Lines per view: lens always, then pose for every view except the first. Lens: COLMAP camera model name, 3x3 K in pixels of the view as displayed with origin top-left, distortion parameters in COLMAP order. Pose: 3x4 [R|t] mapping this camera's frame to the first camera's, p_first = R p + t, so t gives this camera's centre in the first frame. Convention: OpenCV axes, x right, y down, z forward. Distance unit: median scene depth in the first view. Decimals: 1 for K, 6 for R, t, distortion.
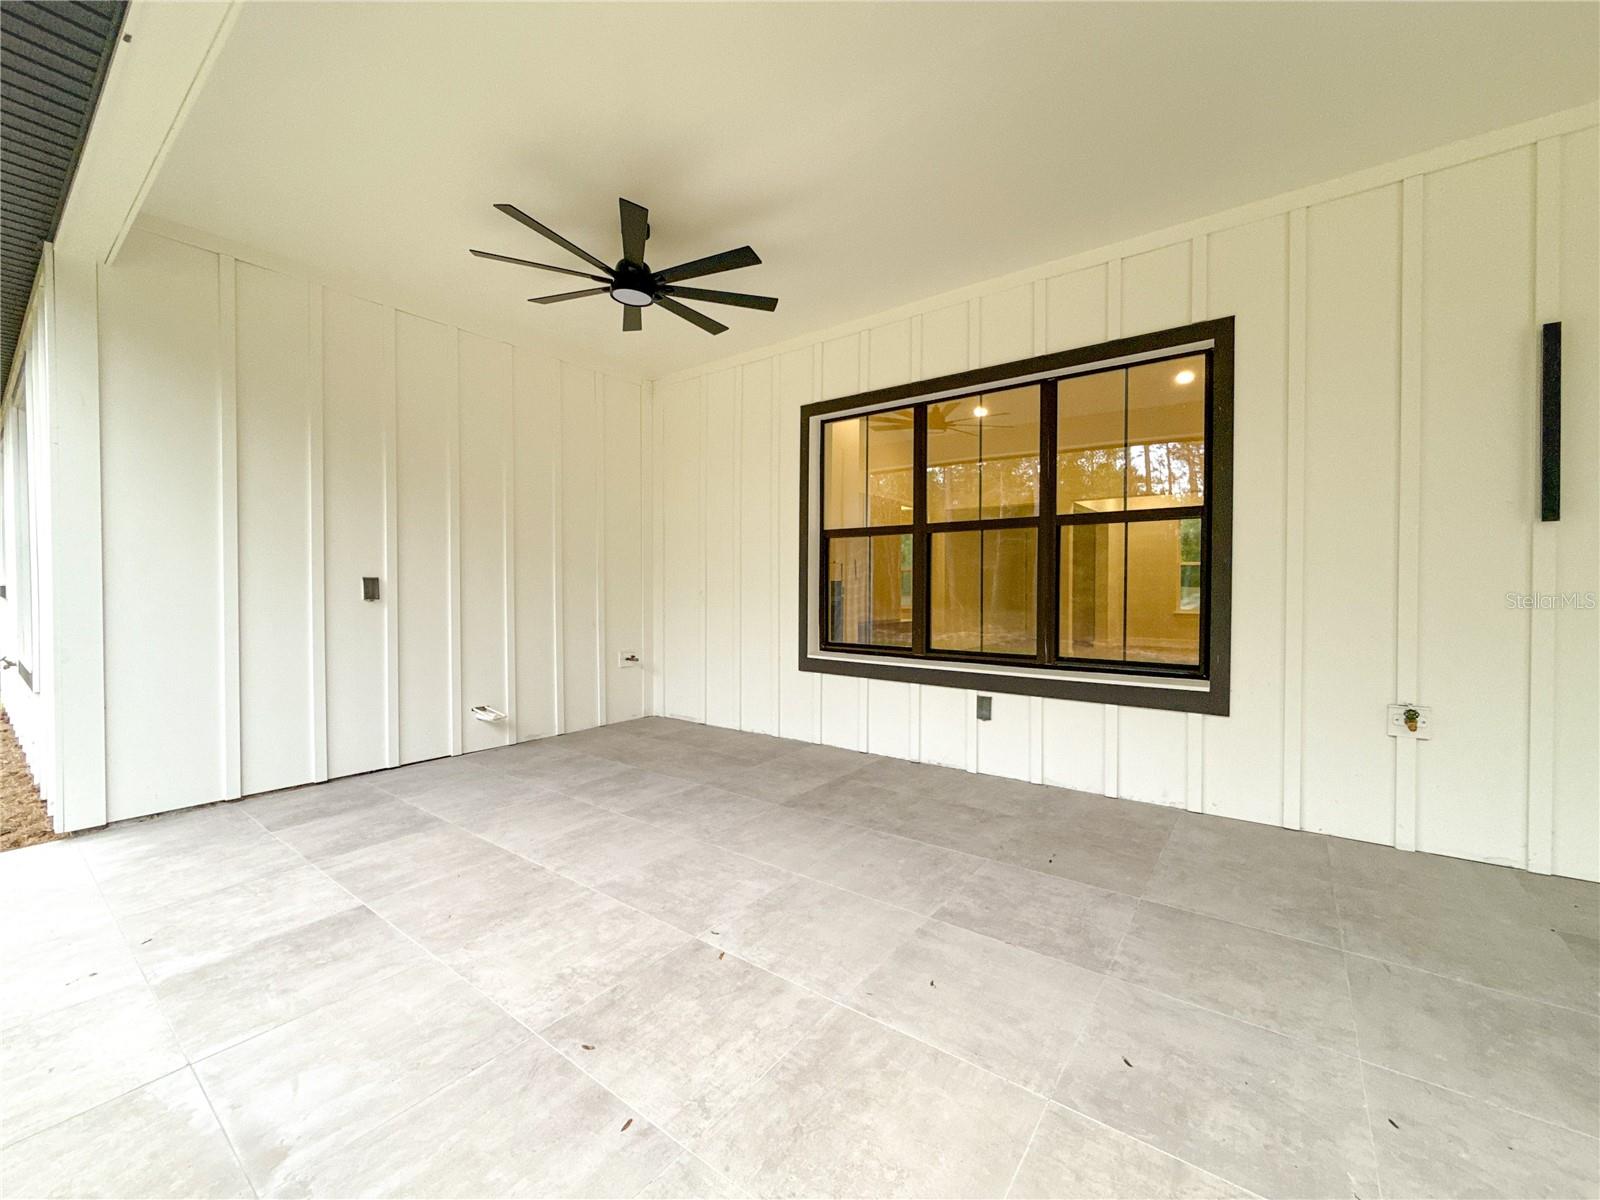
lens RADIAL K [[641.8, 0, 799.6], [0, 641.8, 595.8], [0, 0, 1]] dist [0.000977, 0.000128]
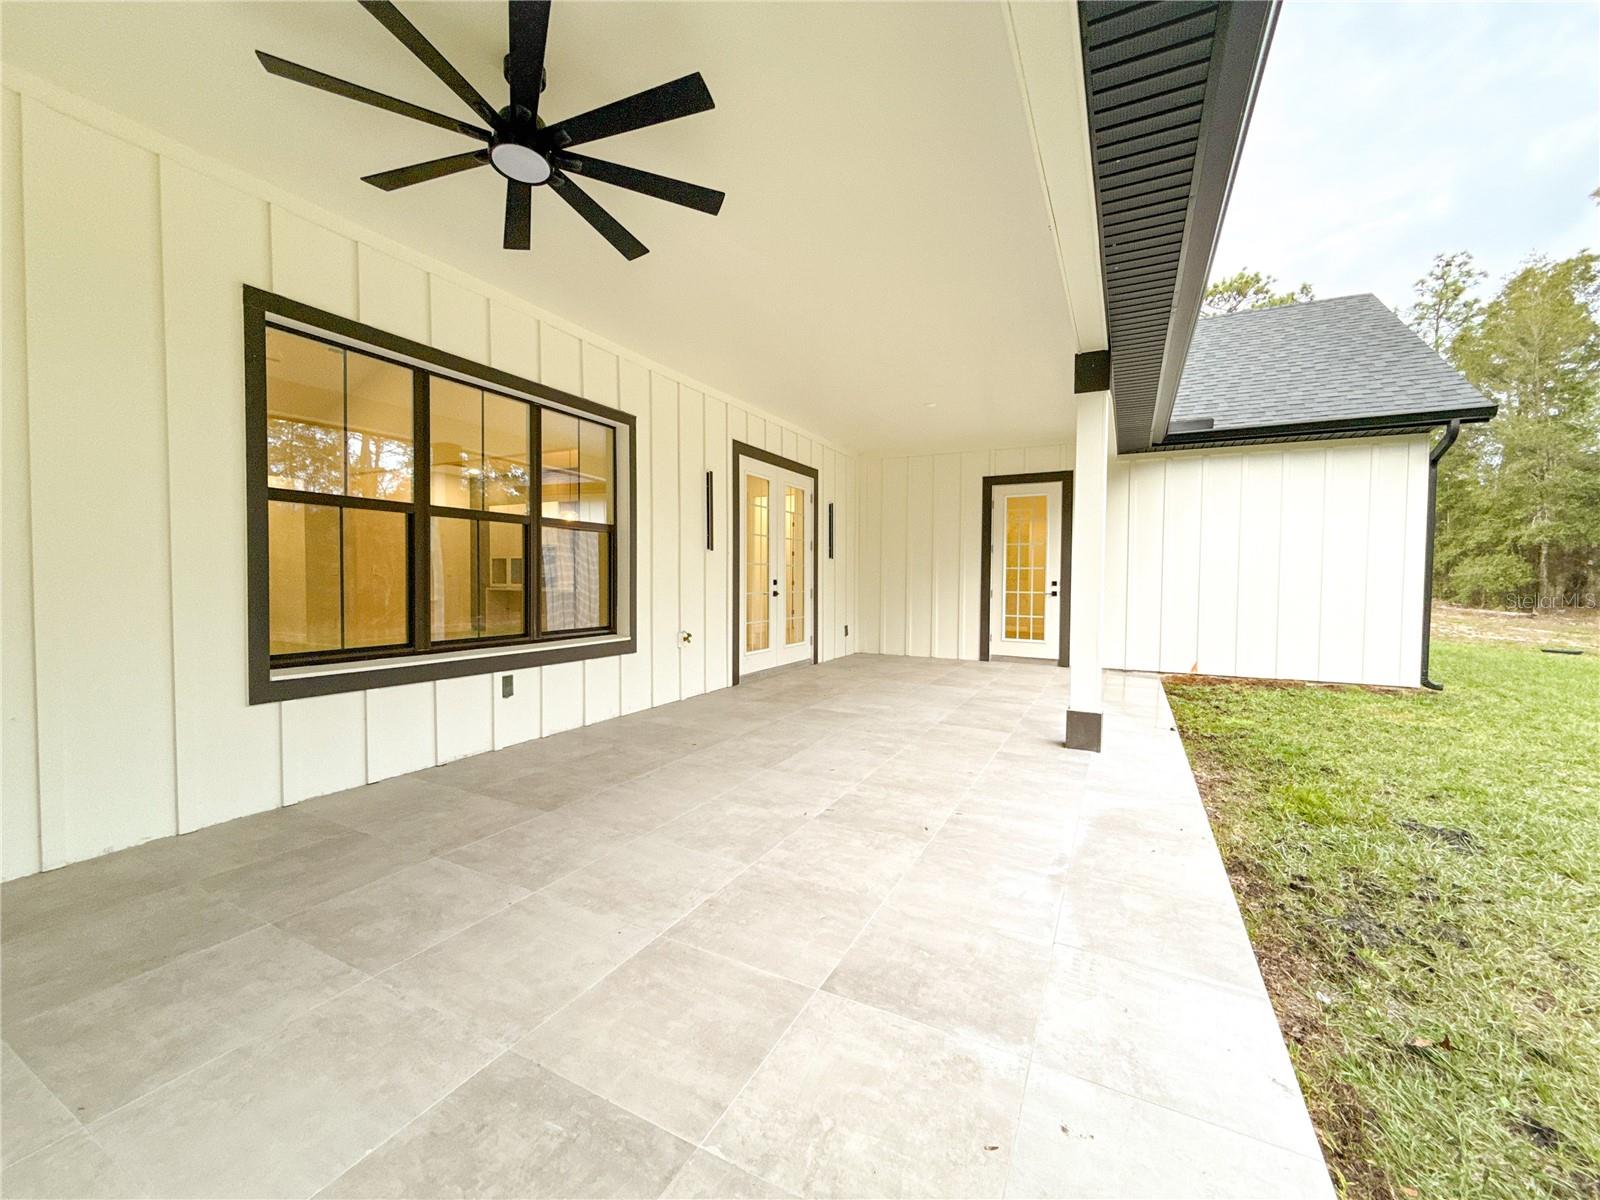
lens RADIAL K [[644.9, 0, 795.1], [0, 644.9, 599.1], [0, 0, 1]] dist [0.017780, -0.008410]
pose [[-0.170712, -0.032384, 0.984789, -1.099203], [0.003524, 0.999433, 0.033476, -0.009376], [-0.985315, 0.009185, -0.170501, 0.893679]]
